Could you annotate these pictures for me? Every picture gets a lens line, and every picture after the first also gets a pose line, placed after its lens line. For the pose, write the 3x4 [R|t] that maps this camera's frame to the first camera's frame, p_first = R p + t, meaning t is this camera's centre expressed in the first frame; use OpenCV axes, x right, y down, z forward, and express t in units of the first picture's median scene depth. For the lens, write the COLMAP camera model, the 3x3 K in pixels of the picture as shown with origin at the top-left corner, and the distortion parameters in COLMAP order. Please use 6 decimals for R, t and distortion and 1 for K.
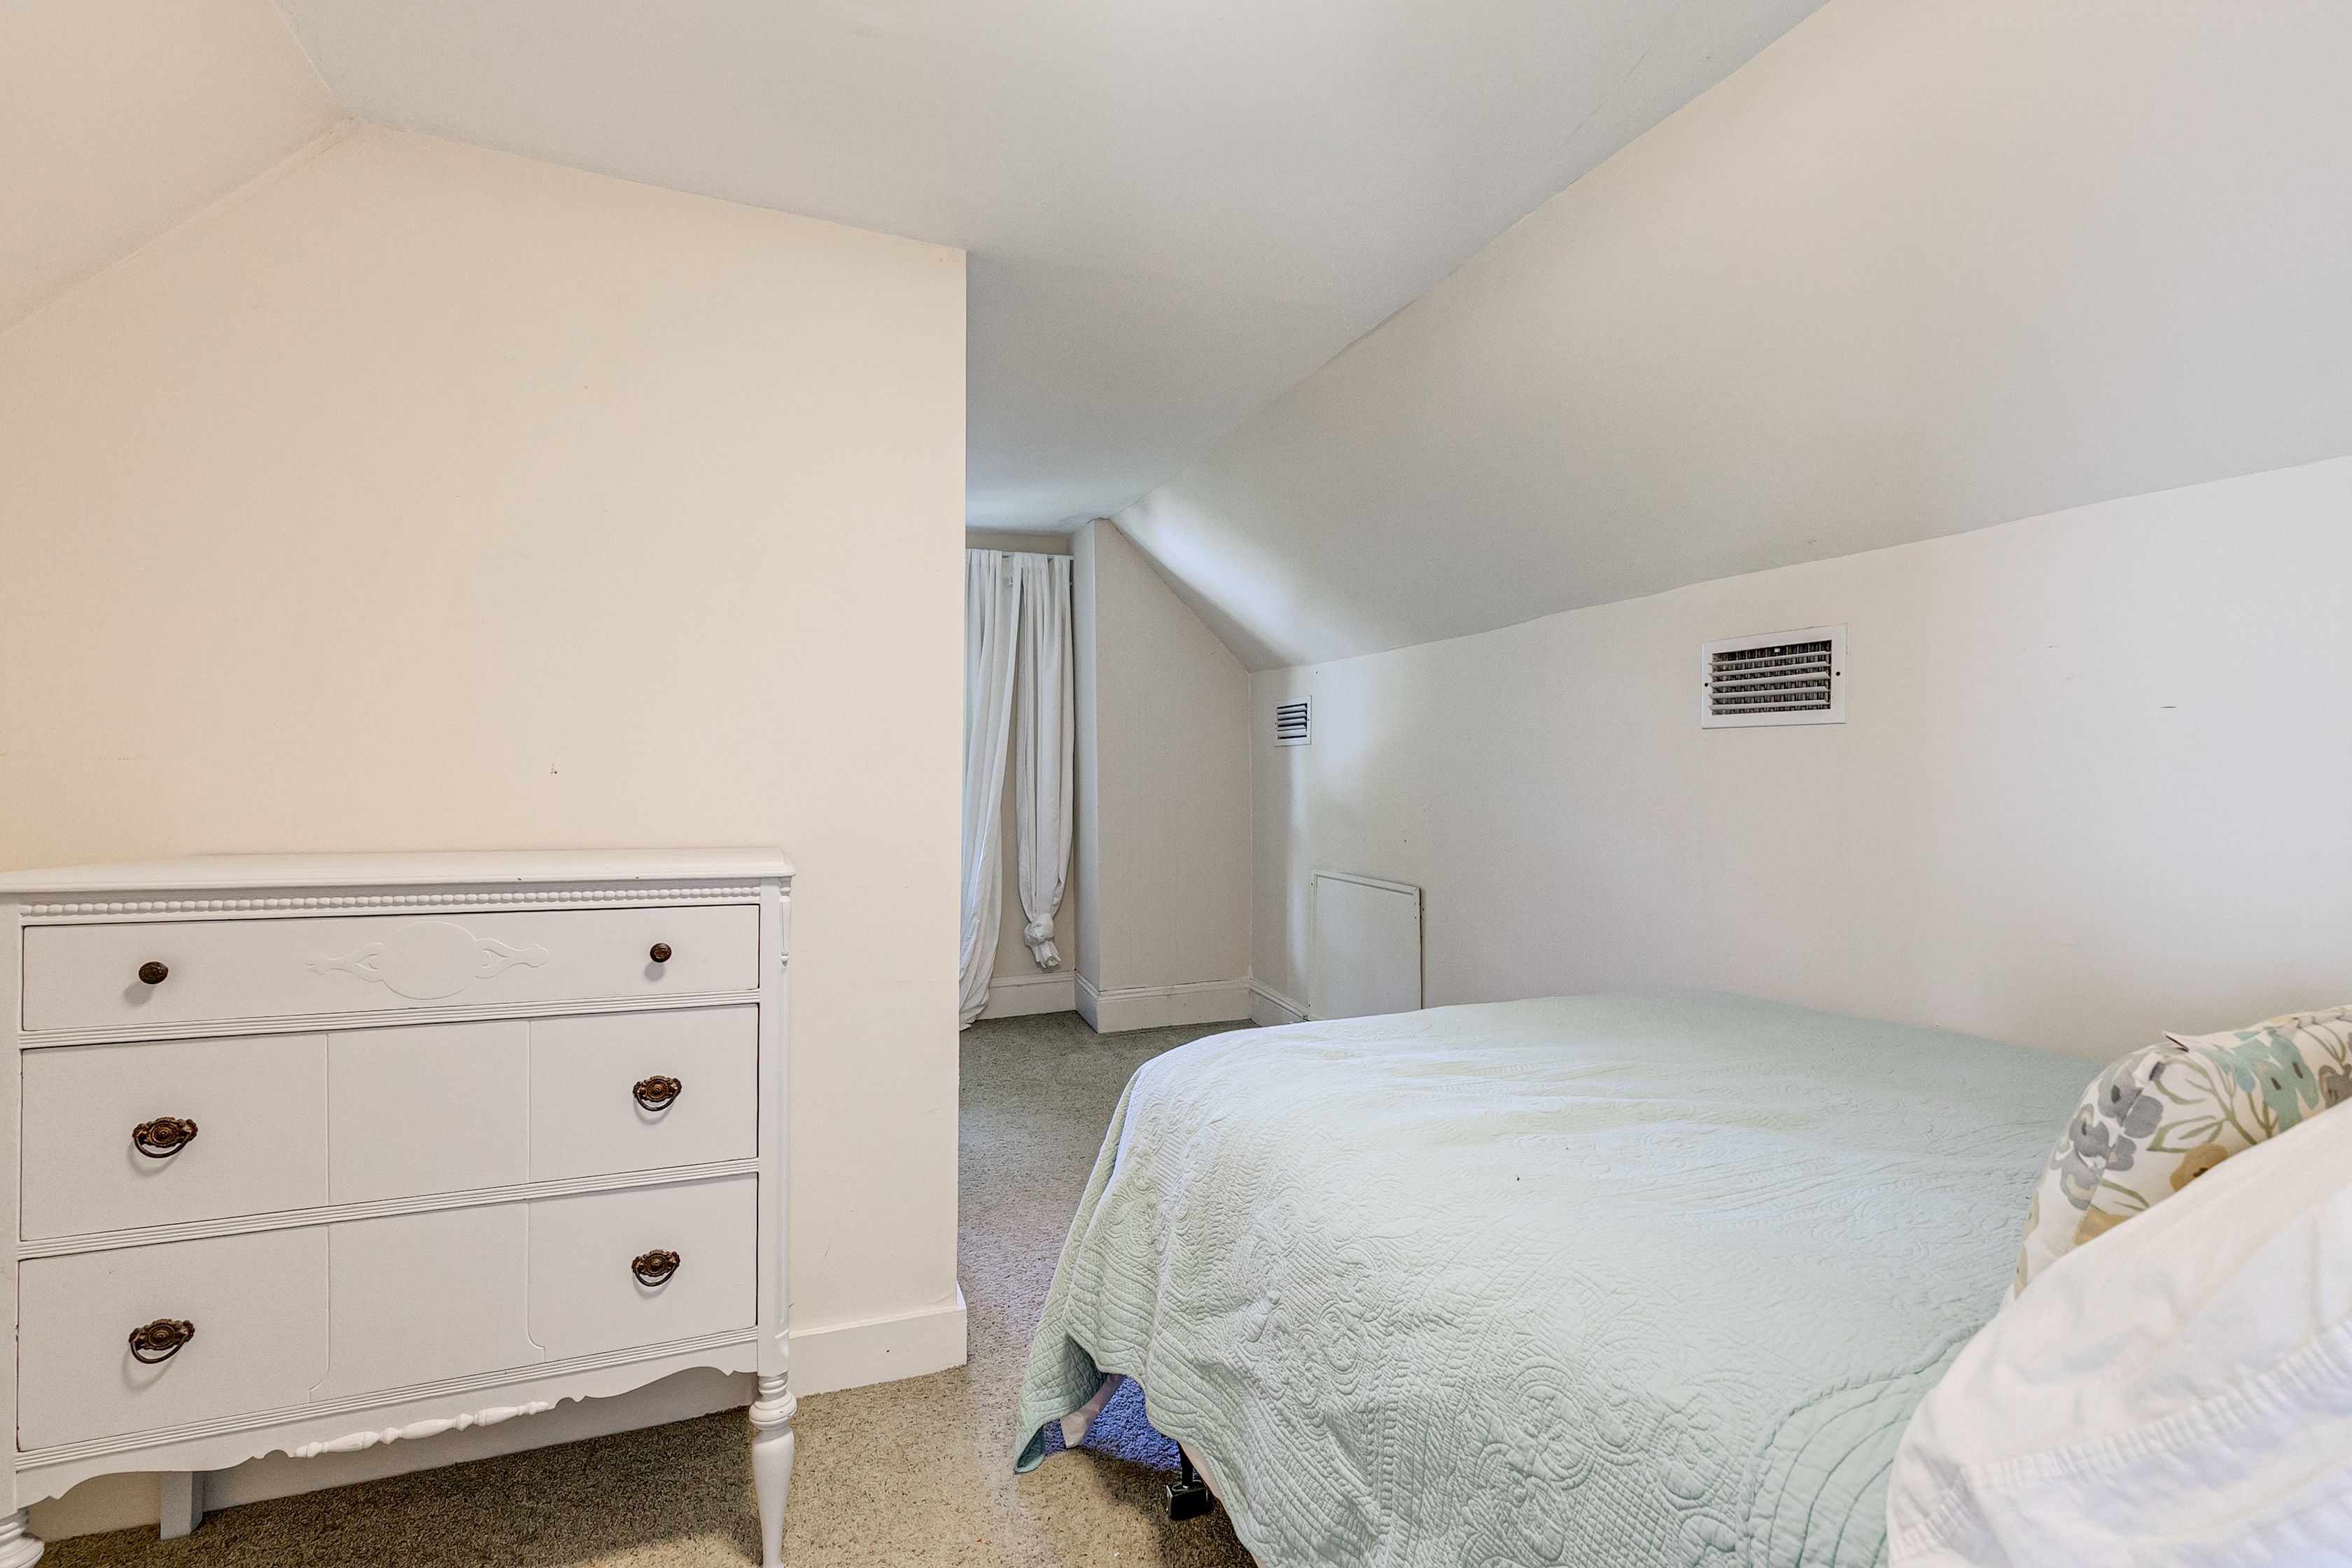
lens RADIAL K [[1063.9, 0, 1176.0], [0, 1063.9, 784.0], [0, 0, 1]] dist [-0.000033, -0.000010]
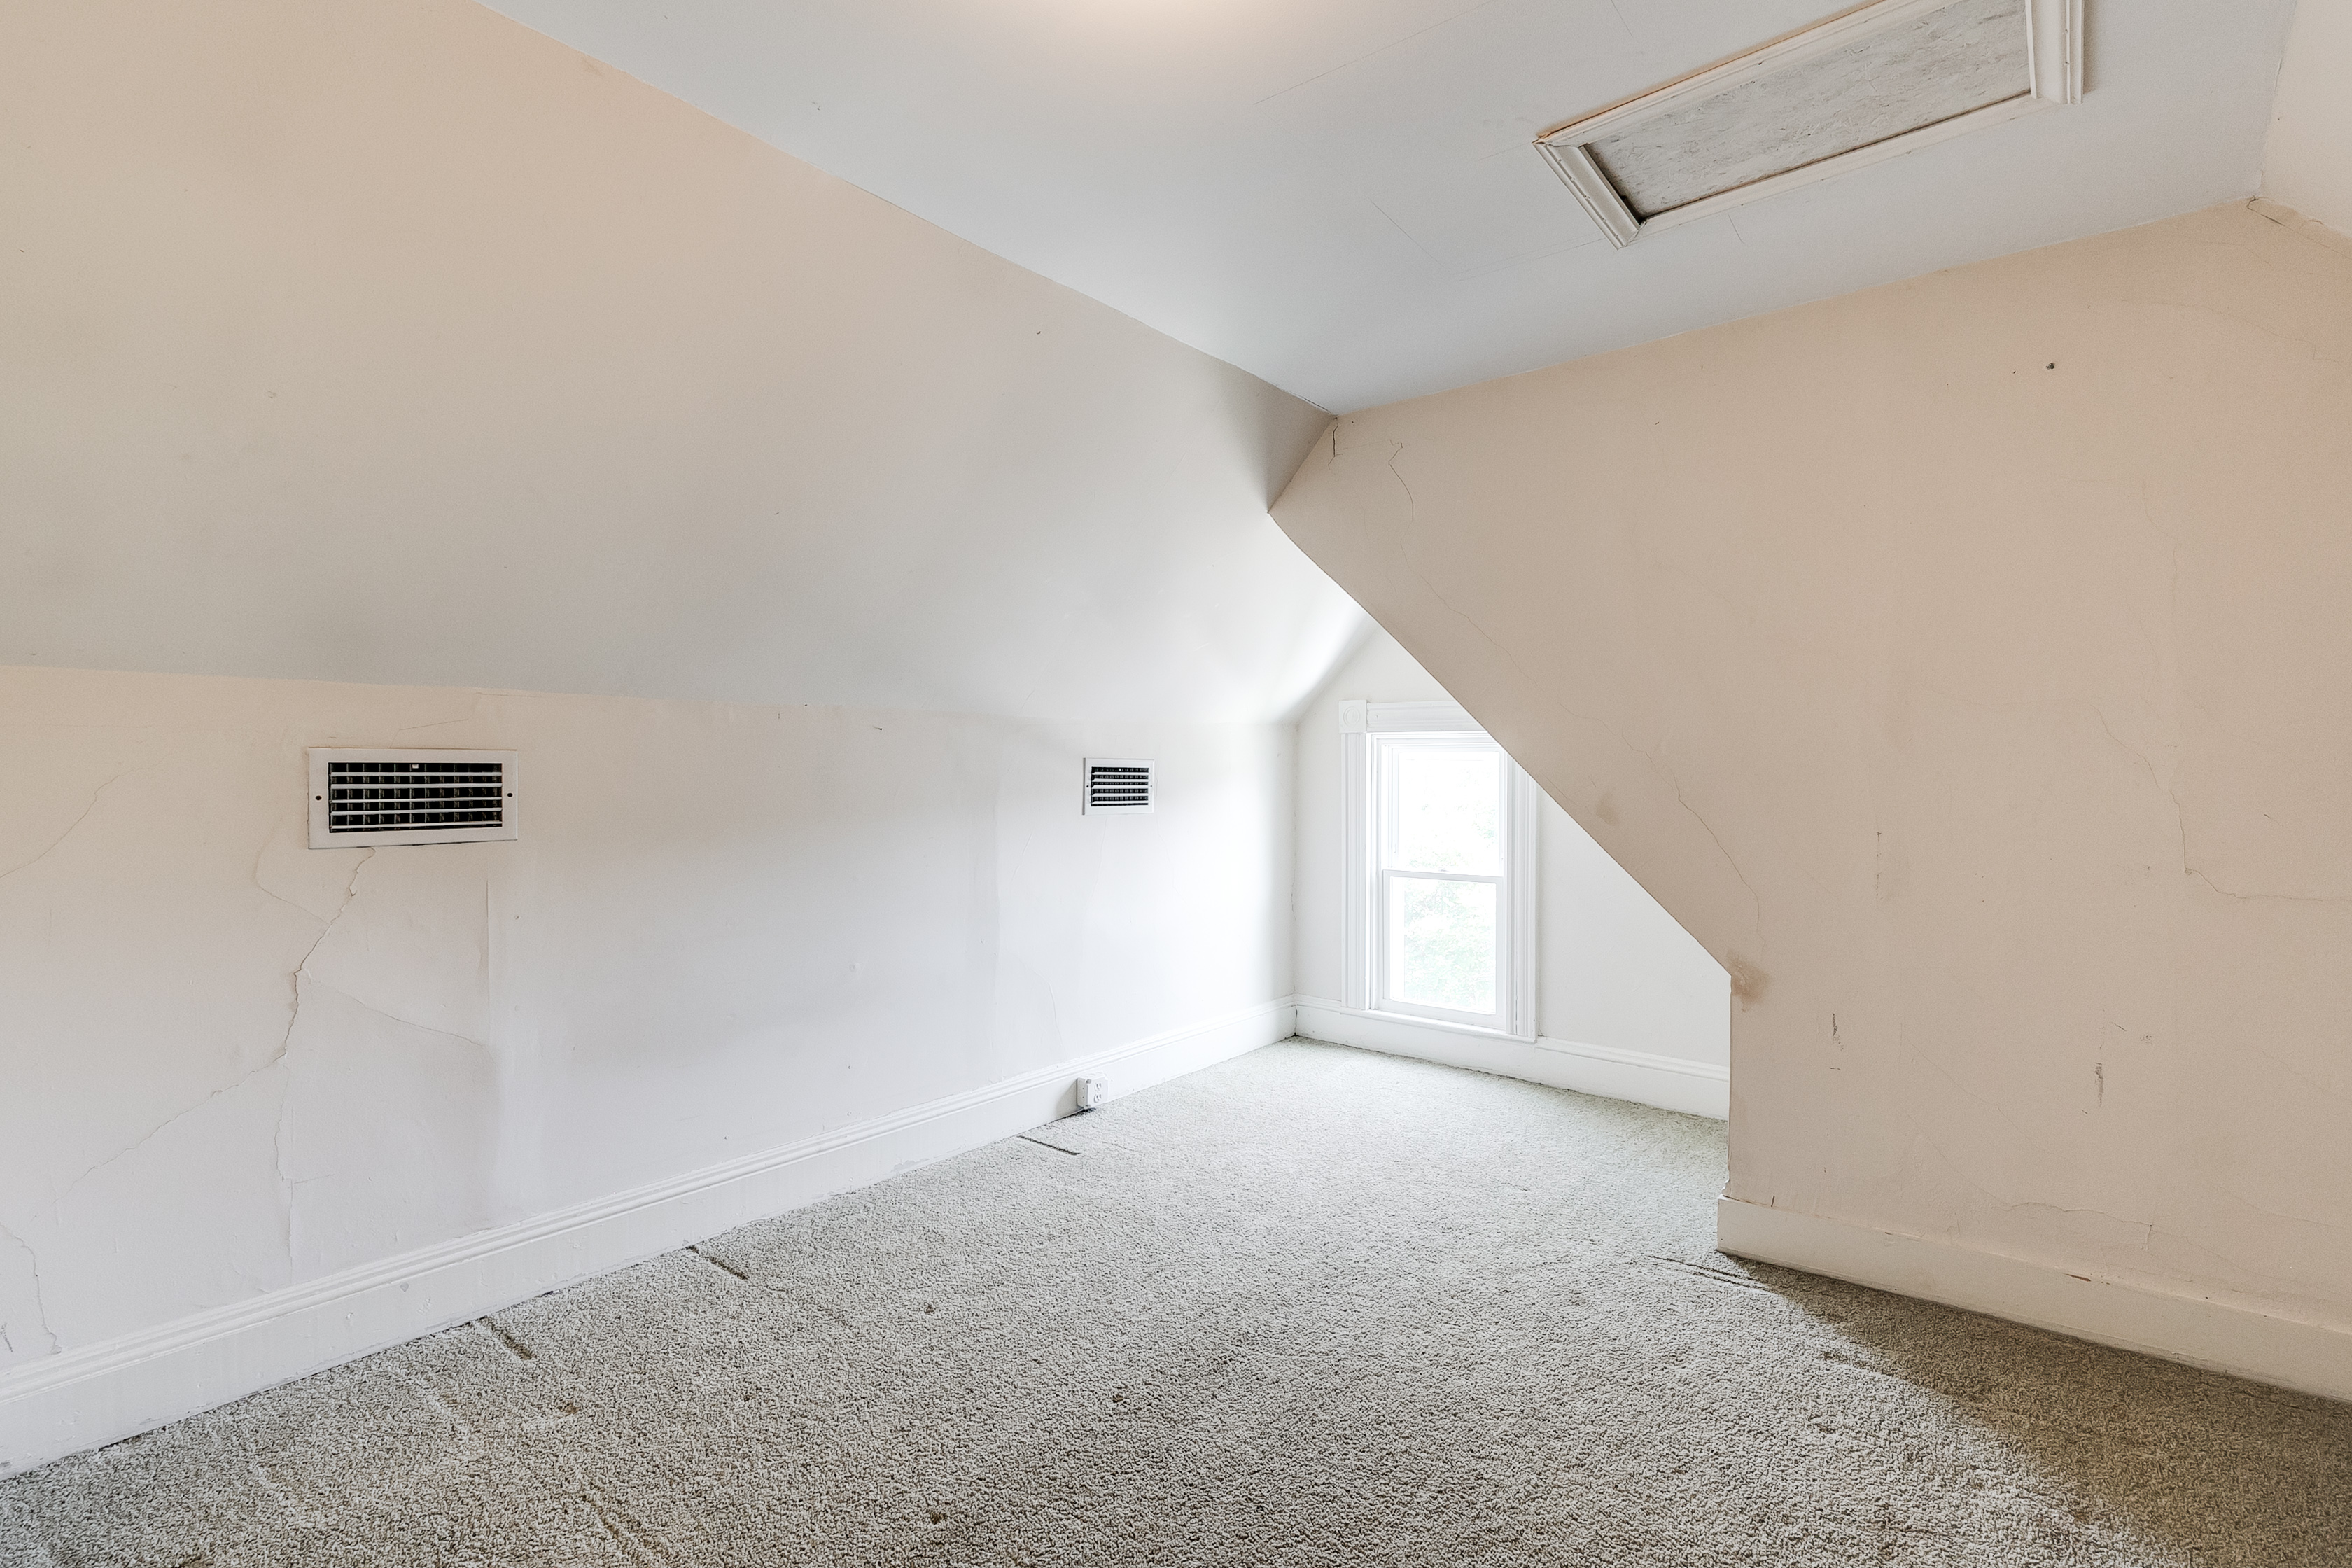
lens RADIAL K [[1063.9, 0, 1176.0], [0, 1063.9, 784.0], [0, 0, 1]] dist [-0.000033, -0.000010]
pose [[-0.479329, -0.013358, 0.877534, -0.660537], [0.018134, 0.999520, 0.025120, -0.127540], [-0.877448, 0.027954, -0.478857, 0.896204]]
